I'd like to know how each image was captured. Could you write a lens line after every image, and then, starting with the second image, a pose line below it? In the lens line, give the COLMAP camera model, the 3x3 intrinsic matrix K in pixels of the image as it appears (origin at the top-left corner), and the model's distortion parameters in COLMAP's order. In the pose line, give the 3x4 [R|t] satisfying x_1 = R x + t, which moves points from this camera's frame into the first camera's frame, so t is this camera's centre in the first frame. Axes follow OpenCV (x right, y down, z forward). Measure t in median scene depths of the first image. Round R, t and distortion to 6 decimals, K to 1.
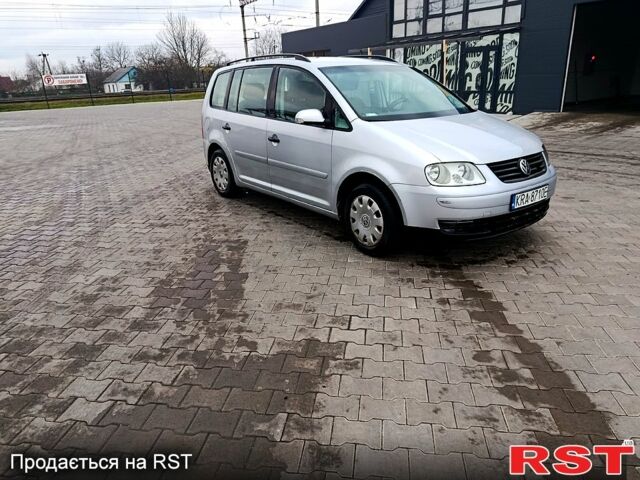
lens RADIAL K [[477.4, 0, 319.8], [0, 477.4, 238.5], [0, 0, 1]] dist [-0.007449, 0.000240]
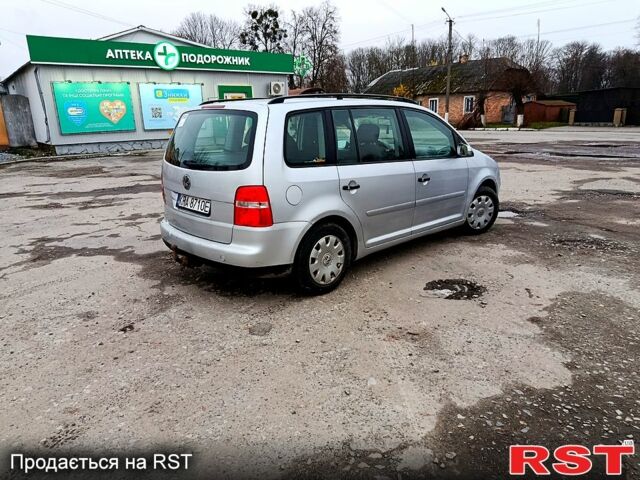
lens RADIAL K [[477.4, 0, 319.8], [0, 477.4, 238.5], [0, 0, 1]] dist [-0.007449, 0.000240]
pose [[-0.150745, -0.230034, 0.961437, -1.256766], [0.317101, 0.909907, 0.267424, -0.513145], [-0.936335, 0.345185, -0.064220, 1.563732]]
